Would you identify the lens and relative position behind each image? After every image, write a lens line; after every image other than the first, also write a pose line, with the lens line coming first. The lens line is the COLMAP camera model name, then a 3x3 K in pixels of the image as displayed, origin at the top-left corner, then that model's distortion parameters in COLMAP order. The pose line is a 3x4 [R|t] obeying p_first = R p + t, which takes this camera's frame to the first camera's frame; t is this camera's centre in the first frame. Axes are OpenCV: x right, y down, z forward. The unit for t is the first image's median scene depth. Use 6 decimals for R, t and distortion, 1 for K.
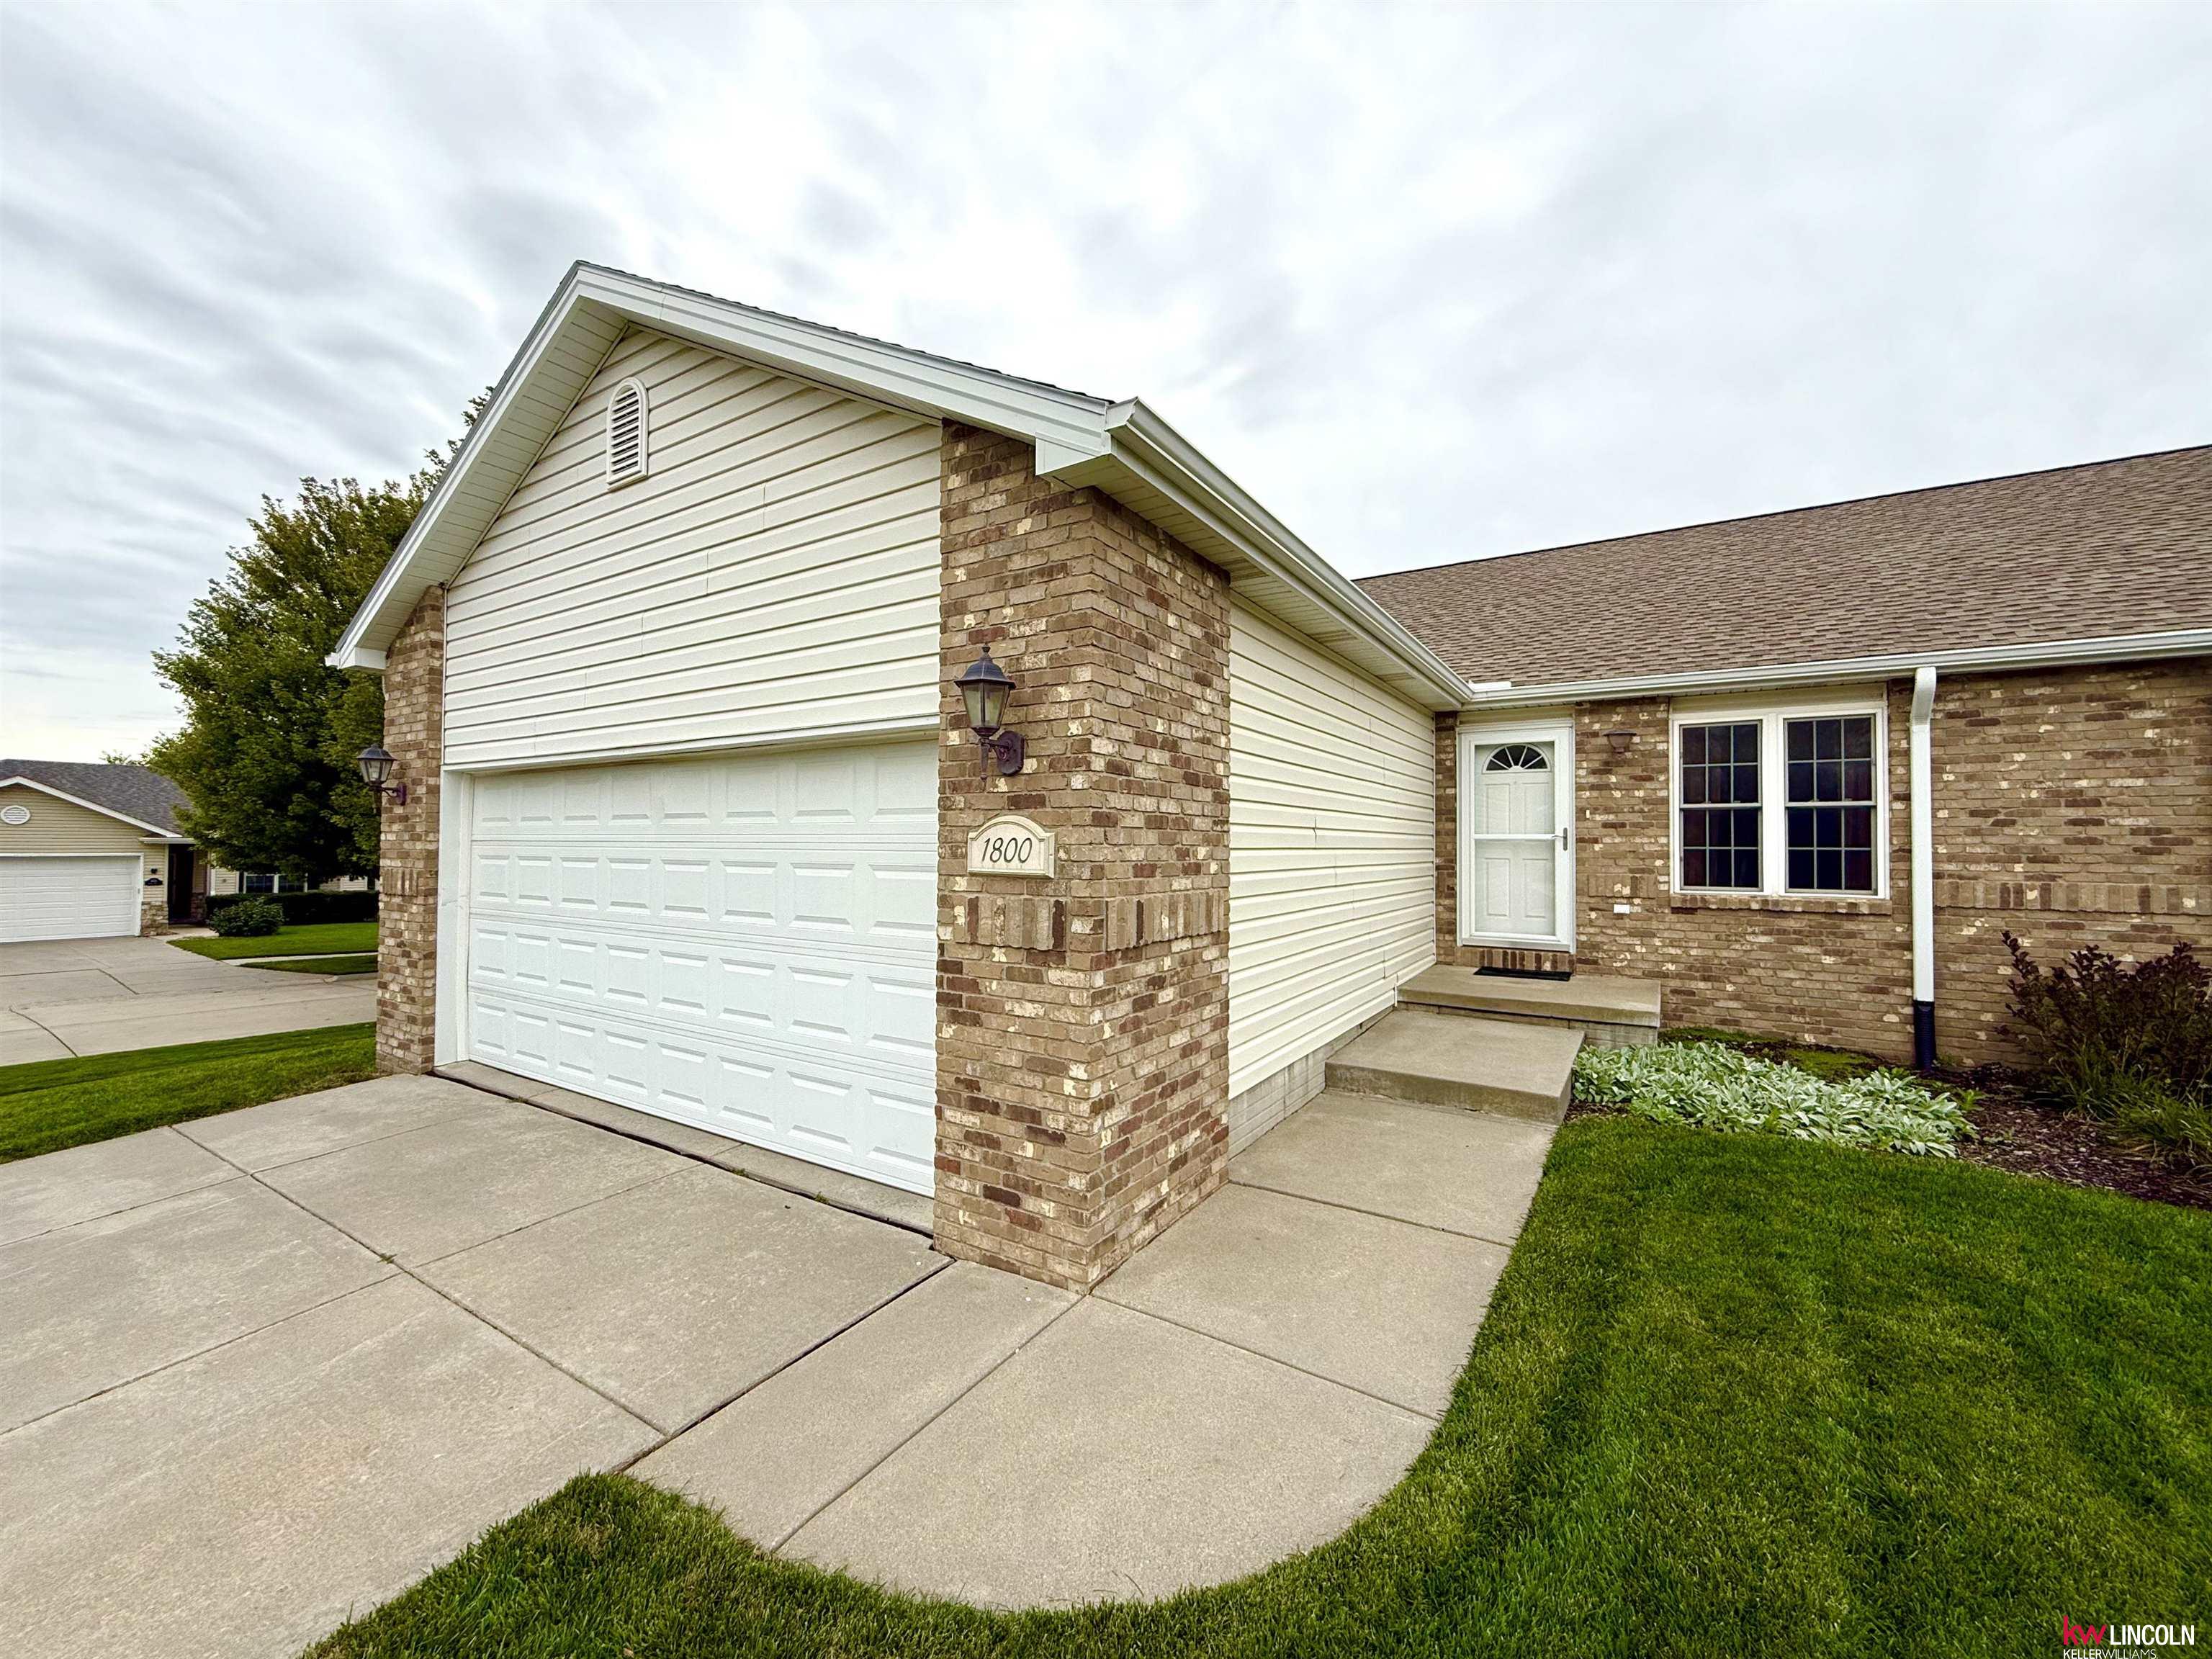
lens RADIAL K [[883.3, 0, 1097.2], [0, 883.3, 830.8], [0, 0, 1]] dist [-0.000678, 0.000067]
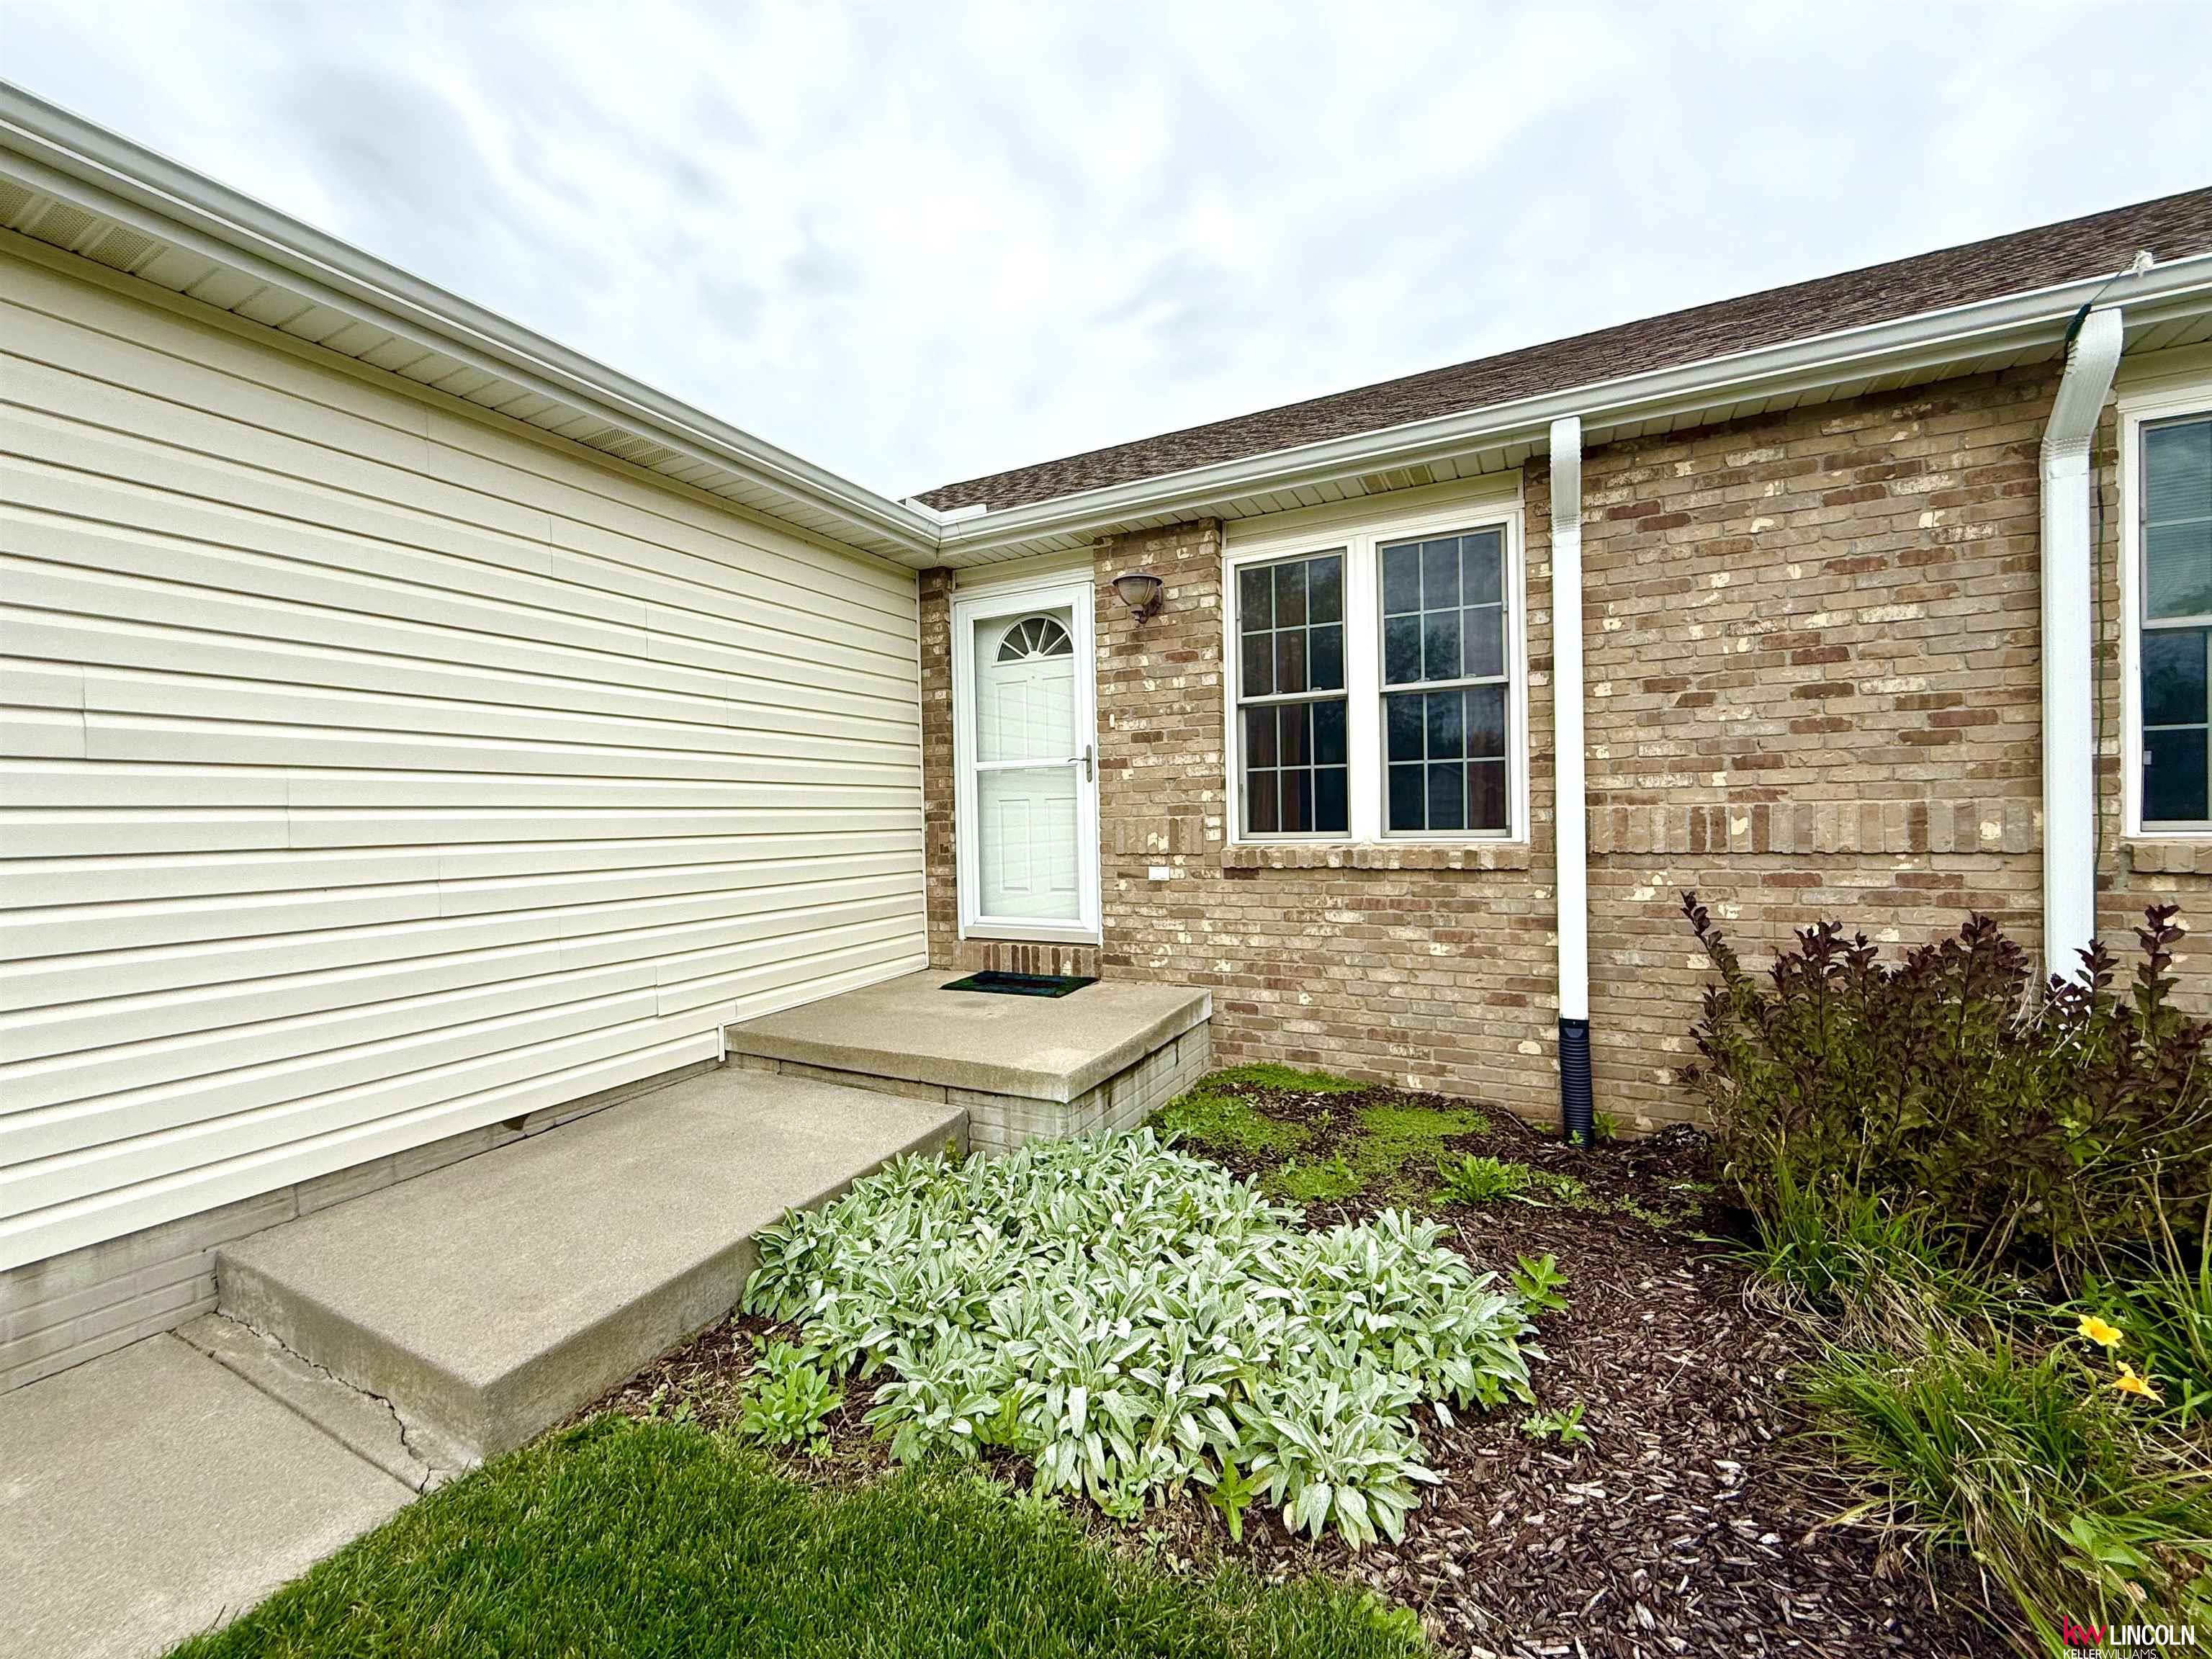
lens RADIAL K [[883.3, 0, 1103.6], [0, 883.3, 831.6], [0, 0, 1]] dist [-0.000678, 0.000067]
pose [[0.995404, -0.029821, 0.091003, 0.571443], [0.026921, 0.999095, 0.032933, 0.043794], [-0.091903, -0.030332, 0.995306, 0.452006]]
